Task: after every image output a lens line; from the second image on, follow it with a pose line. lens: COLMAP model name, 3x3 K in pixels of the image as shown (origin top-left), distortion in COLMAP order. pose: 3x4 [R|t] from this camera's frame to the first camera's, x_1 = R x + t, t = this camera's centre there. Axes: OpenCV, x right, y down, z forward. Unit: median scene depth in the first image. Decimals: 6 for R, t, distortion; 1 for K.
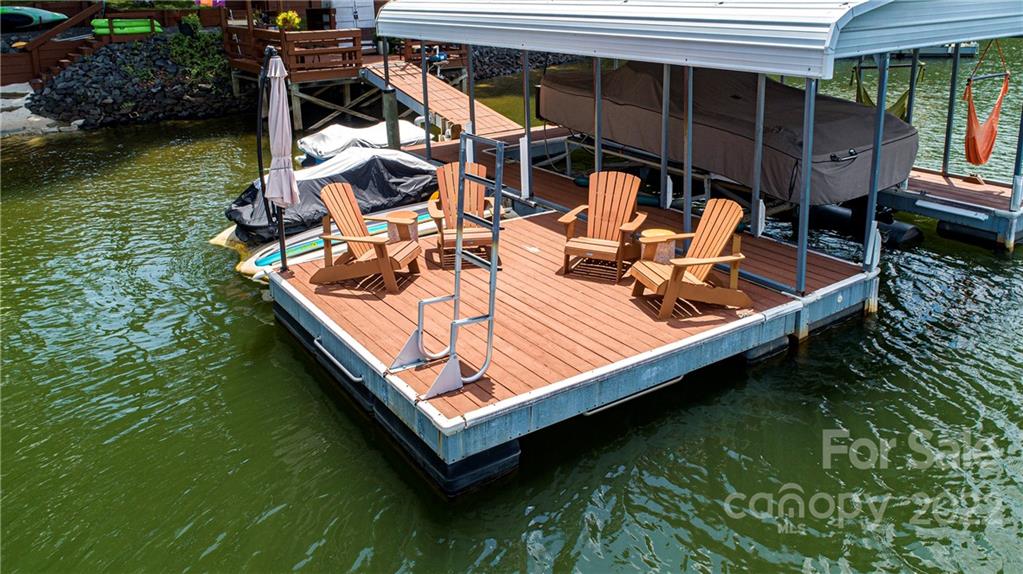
lens RADIAL K [[743.9, 0, 509.1], [0, 743.9, 188.8], [0, 0, 1]] dist [0.000306, 0.001292]
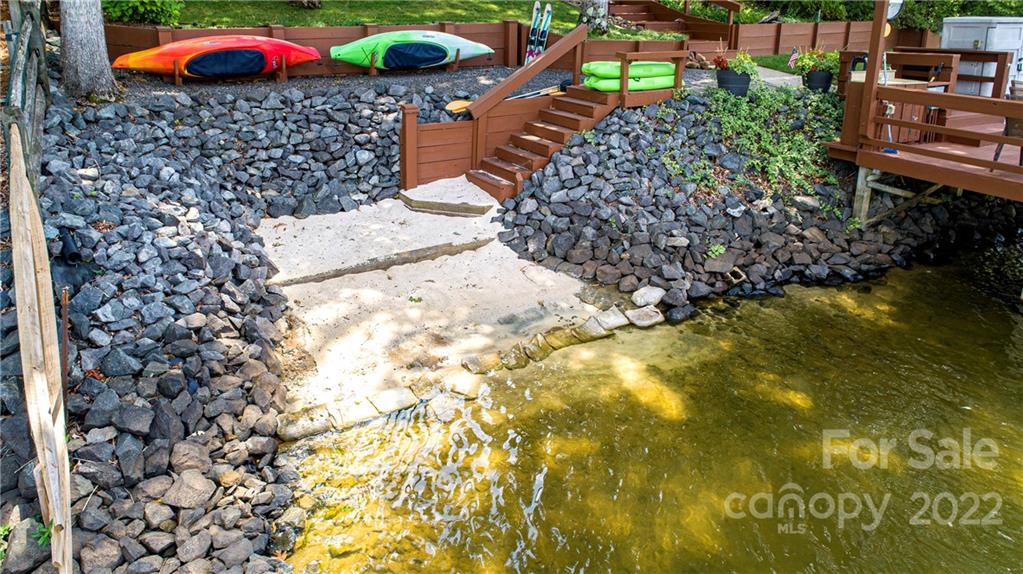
lens RADIAL K [[743.9, 0, 509.1], [0, 743.9, 188.8], [0, 0, 1]] dist [0.000306, 0.001292]
pose [[0.989451, 0.055812, -0.133683, -0.562304], [-0.057608, 0.998293, -0.009602, -0.135509], [0.132919, 0.017202, 0.990978, 0.496754]]
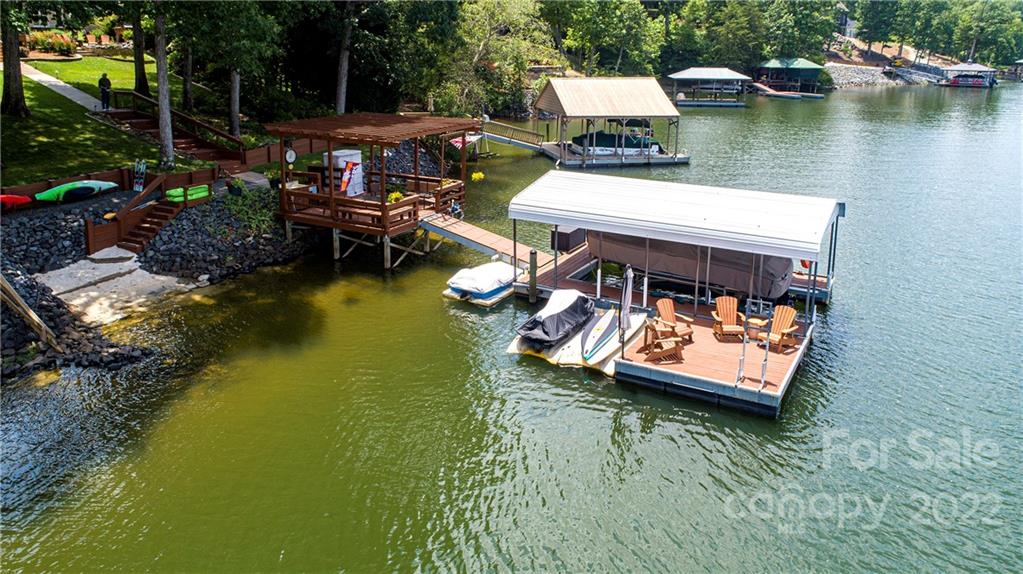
lens RADIAL K [[743.9, 0, 509.1], [0, 743.9, 188.8], [0, 0, 1]] dist [0.000306, 0.001292]
pose [[0.916394, -0.059771, 0.395790, -0.552201], [0.088917, 0.994481, -0.055692, -0.114952], [-0.390276, 0.086228, 0.916651, -0.374172]]
